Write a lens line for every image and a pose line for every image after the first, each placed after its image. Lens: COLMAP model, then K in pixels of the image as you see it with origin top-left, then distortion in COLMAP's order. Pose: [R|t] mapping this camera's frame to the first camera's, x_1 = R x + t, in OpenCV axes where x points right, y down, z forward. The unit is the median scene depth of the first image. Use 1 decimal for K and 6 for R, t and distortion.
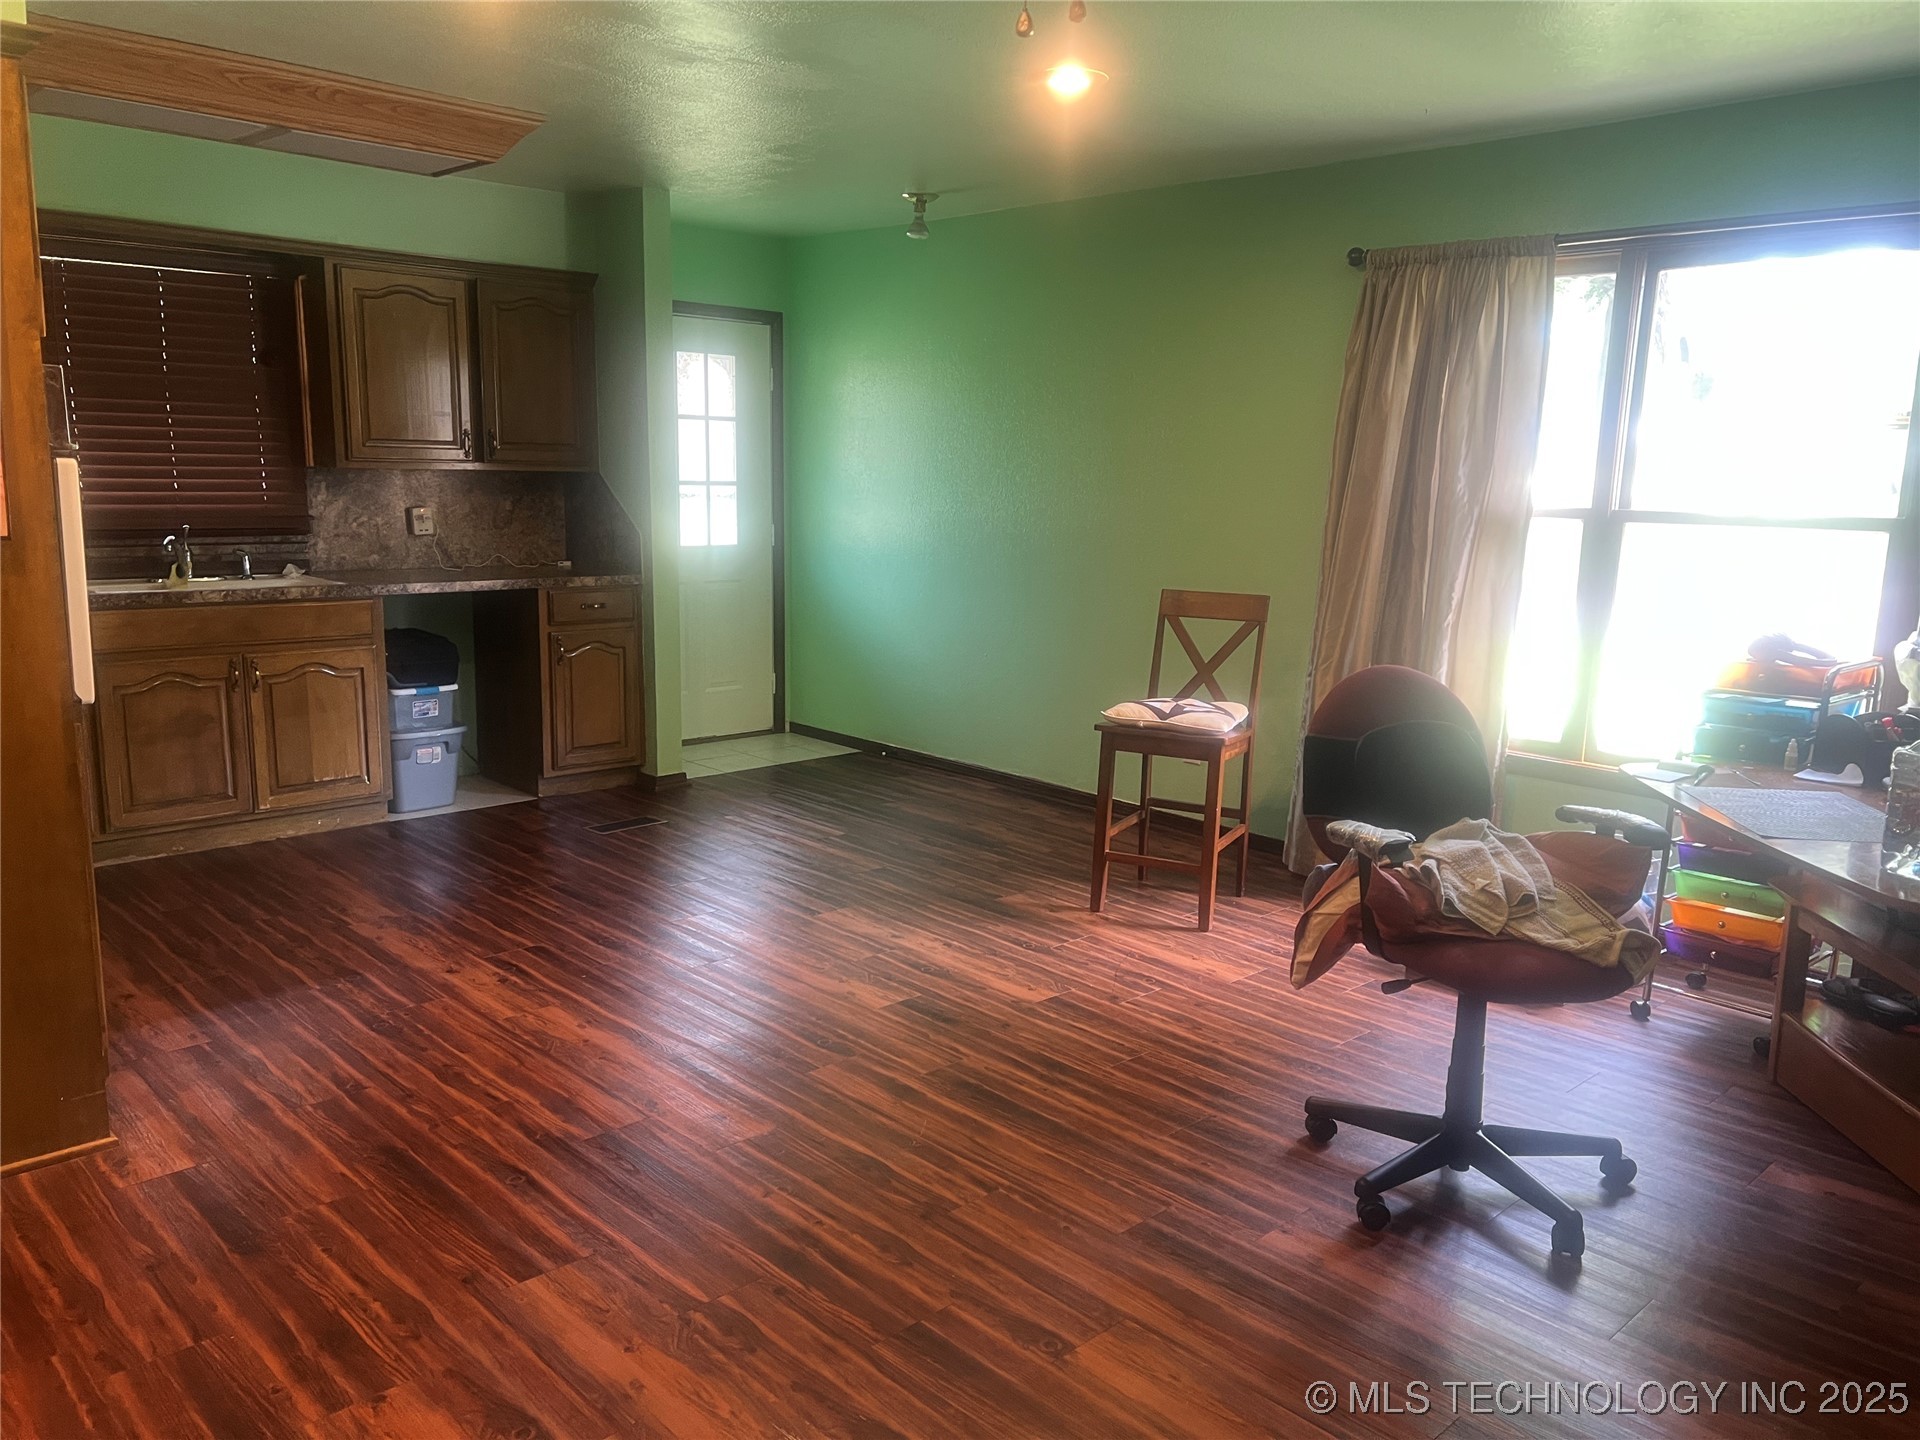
lens RADIAL K [[1457.7, 0, 960.0], [0, 1457.7, 720.0], [0, 0, 1]] dist [0.004055, 0.001395]
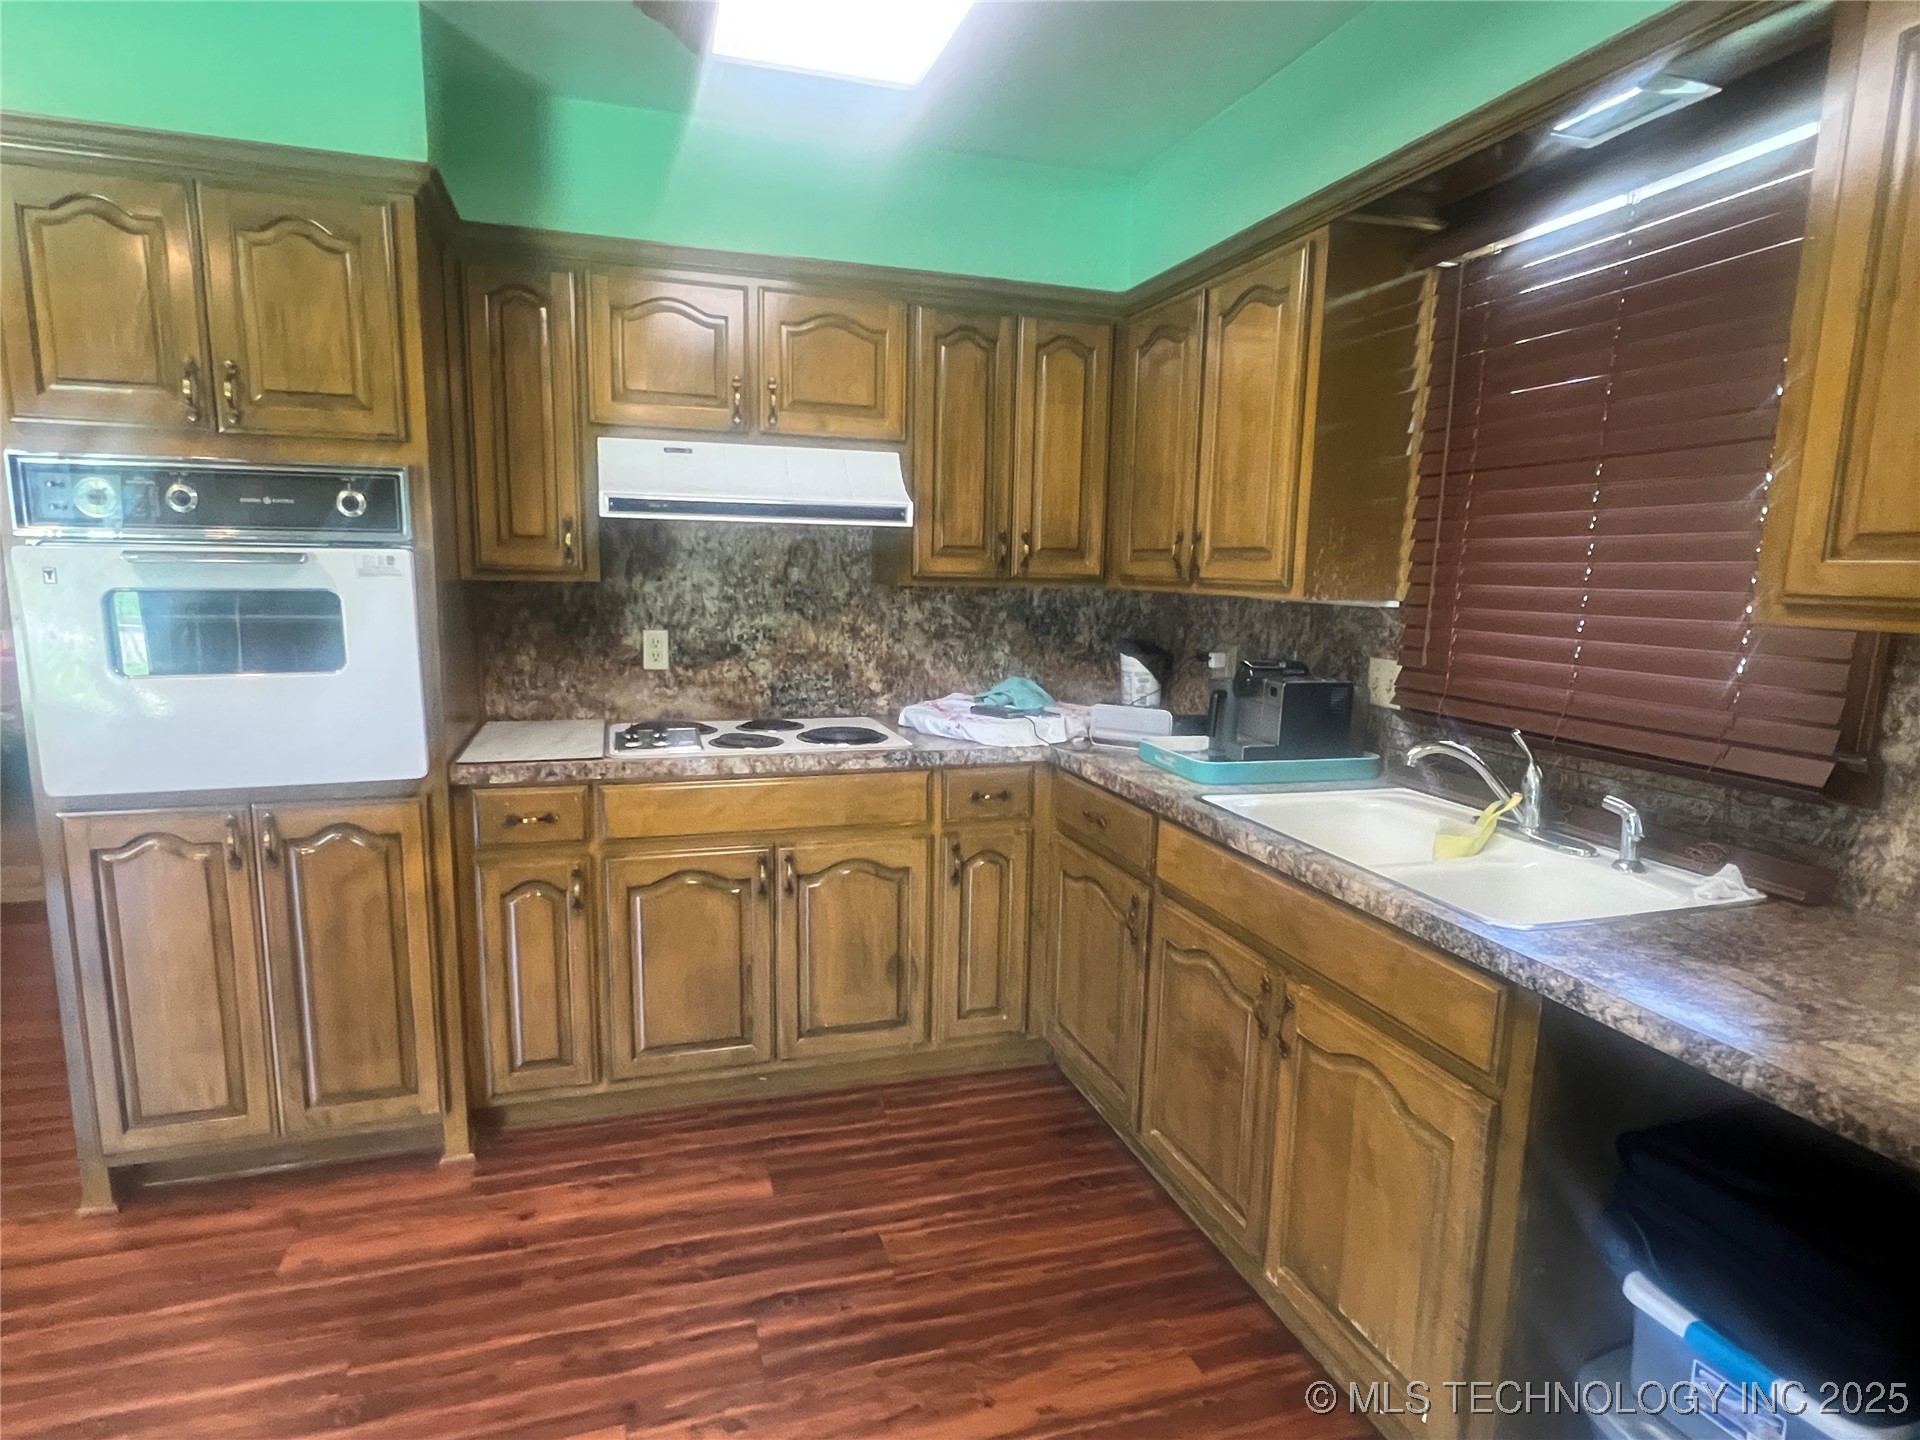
lens RADIAL K [[1047.8, 0, 960.0], [0, 1047.8, 720.0], [0, 0, 1]] dist [-0.001164, -0.000607]
pose [[-0.439788, 0.098344, -0.892701, -0.167430], [-0.184043, 0.963023, 0.196759, -0.234173], [0.879042, 0.250827, -0.405427, 1.328849]]
